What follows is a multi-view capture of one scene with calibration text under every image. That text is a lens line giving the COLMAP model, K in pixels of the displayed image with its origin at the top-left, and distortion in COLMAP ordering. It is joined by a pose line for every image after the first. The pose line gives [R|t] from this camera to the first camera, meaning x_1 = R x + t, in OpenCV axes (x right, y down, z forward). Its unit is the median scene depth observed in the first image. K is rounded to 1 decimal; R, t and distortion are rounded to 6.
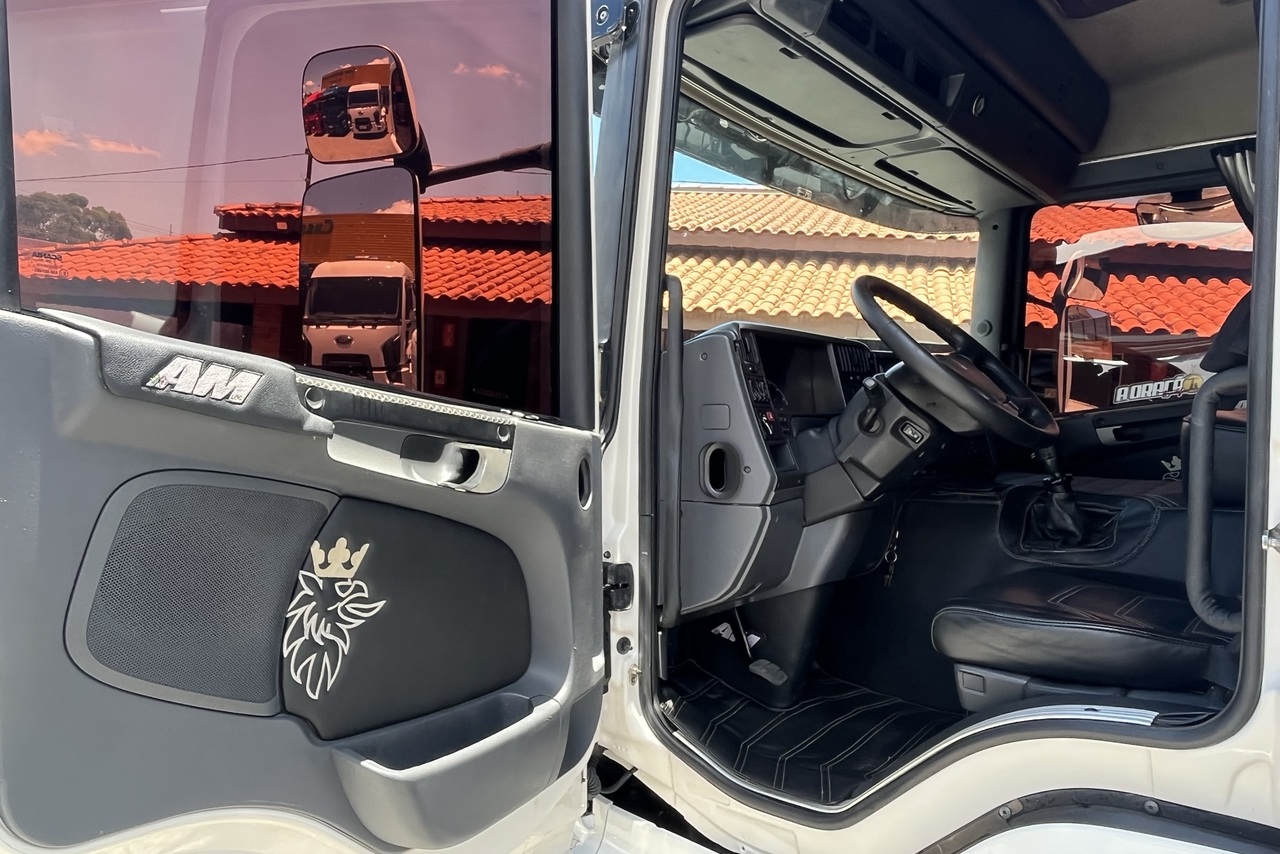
lens RADIAL K [[950.7, 0, 640.0], [0, 950.7, 427.0], [0, 0, 1]] dist [-0.000867, -0.000546]
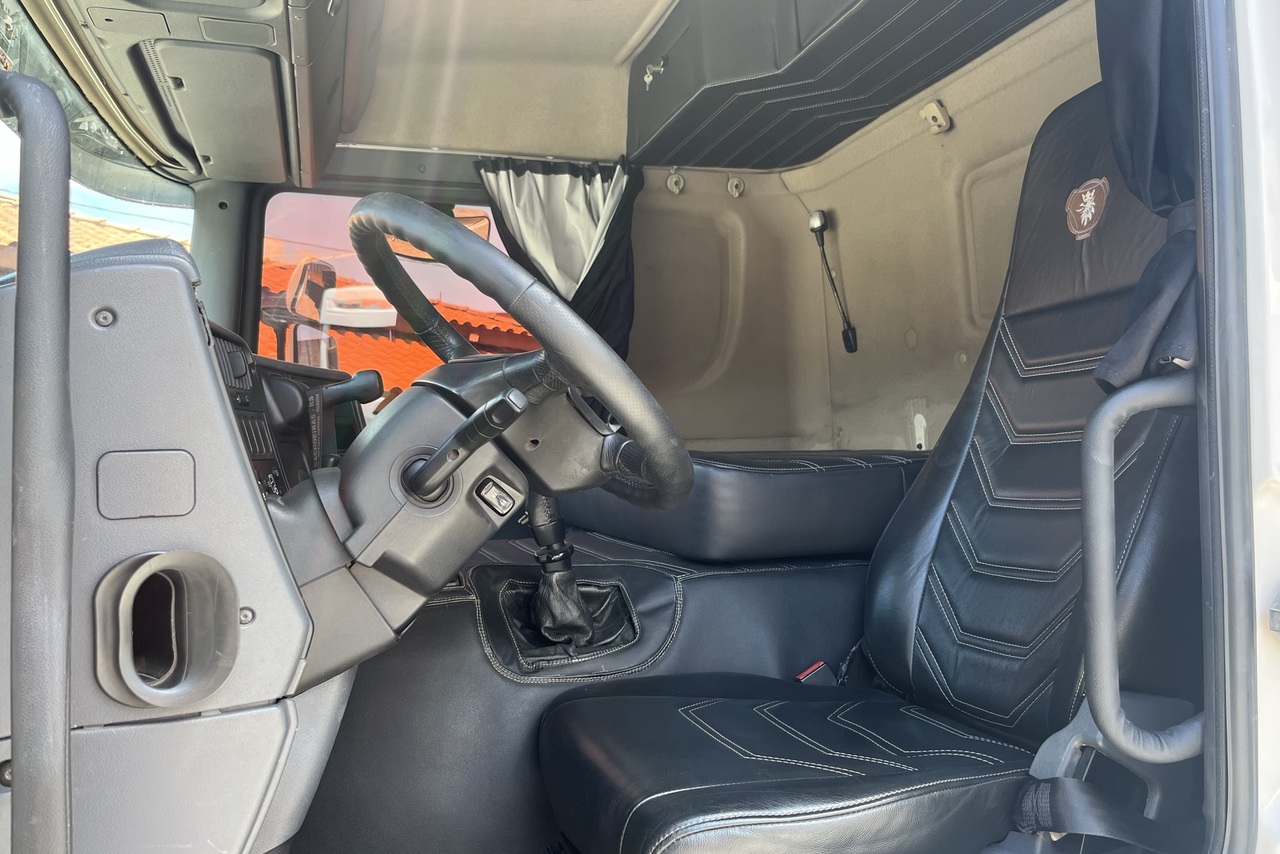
lens RADIAL K [[969.4, 0, 640.0], [0, 969.4, 427.0], [0, 0, 1]] dist [0.106465, -0.161649]
pose [[0.556833, 0.002944, 0.830619, -0.110360], [0.042481, 0.998584, -0.032018, -0.010323], [-0.829537, 0.053114, 0.555919, 0.555372]]
